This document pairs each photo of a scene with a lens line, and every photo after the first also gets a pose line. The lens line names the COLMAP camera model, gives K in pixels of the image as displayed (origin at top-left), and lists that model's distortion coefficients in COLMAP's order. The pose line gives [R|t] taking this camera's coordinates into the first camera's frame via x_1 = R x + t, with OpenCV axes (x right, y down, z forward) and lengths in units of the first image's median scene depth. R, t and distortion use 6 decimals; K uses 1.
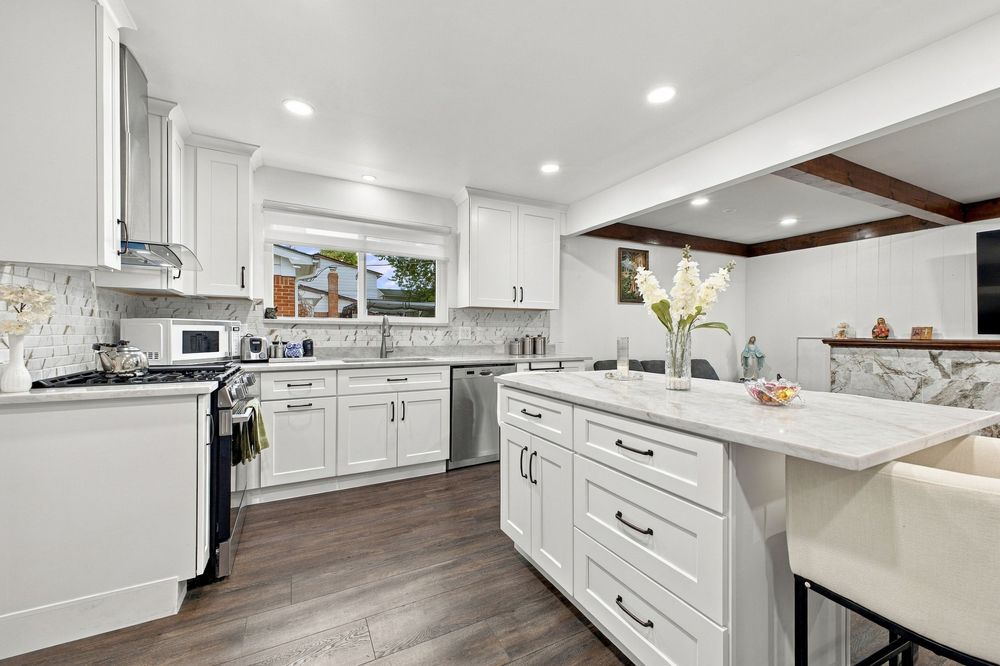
lens RADIAL K [[399.9, 0, 500.0], [0, 399.9, 333.0], [0, 0, 1]] dist [0.028173, -0.008714]
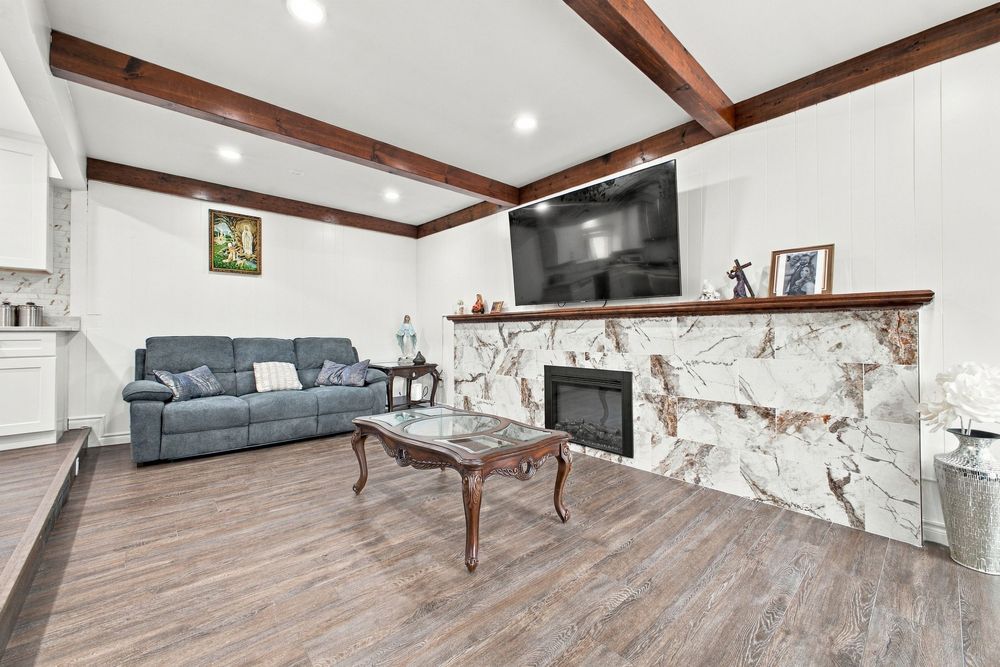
lens RADIAL K [[394.1, 0, 505.1], [0, 394.1, 332.4], [0, 0, 1]] dist [0.011017, -0.000175]
pose [[0.964749, -0.004651, 0.263132, 0.852102], [0.005273, 0.999985, -0.001658, 0.075221], [-0.263121, 0.002987, 0.964758, -0.008483]]
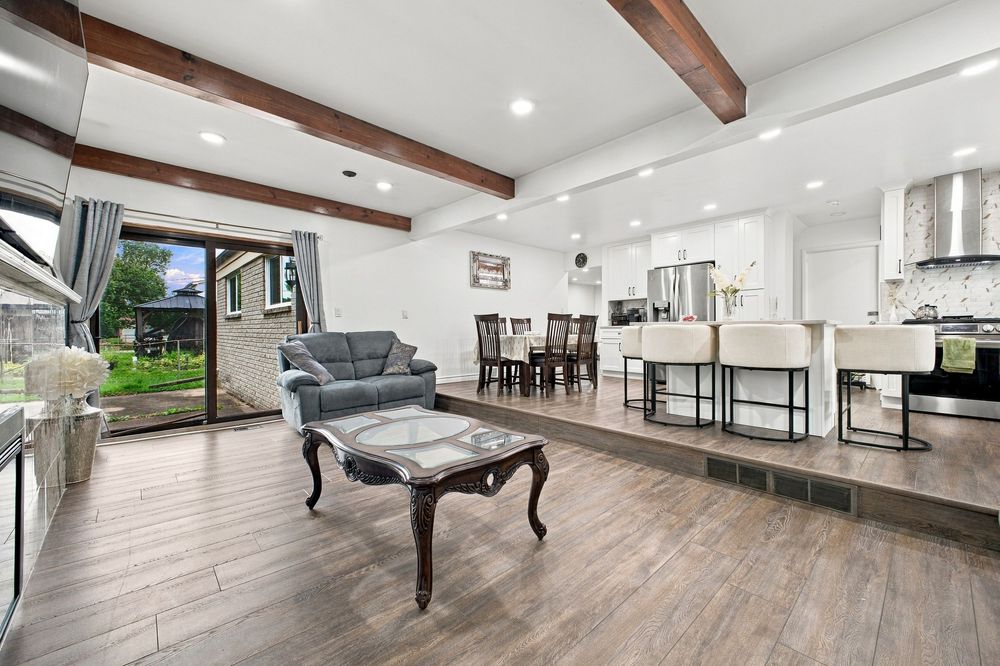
lens RADIAL K [[396.0, 0, 500.8], [0, 396.0, 325.4], [0, 0, 1]] dist [0.012886, -0.000165]
pose [[-0.964560, -0.006770, -0.263777, 0.976261], [-0.005289, 0.999966, -0.006327, 0.077593], [0.263811, -0.004707, -0.964563, 1.213654]]
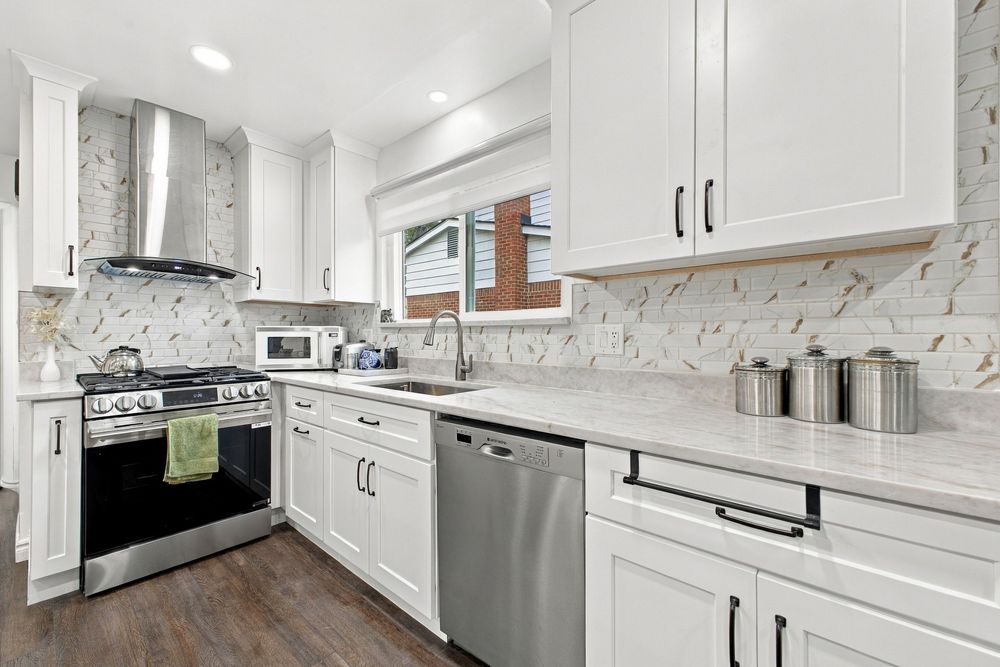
lens RADIAL K [[411.8, 0, 484.6], [0, 411.8, 332.4], [0, 0, 1]] dist [0.015469, -0.000364]
pose [[0.338681, -0.010684, -0.940841, 0.274868], [0.002872, 0.999943, -0.010321, -0.003200], [0.940897, 0.000794, 0.338692, 0.738169]]
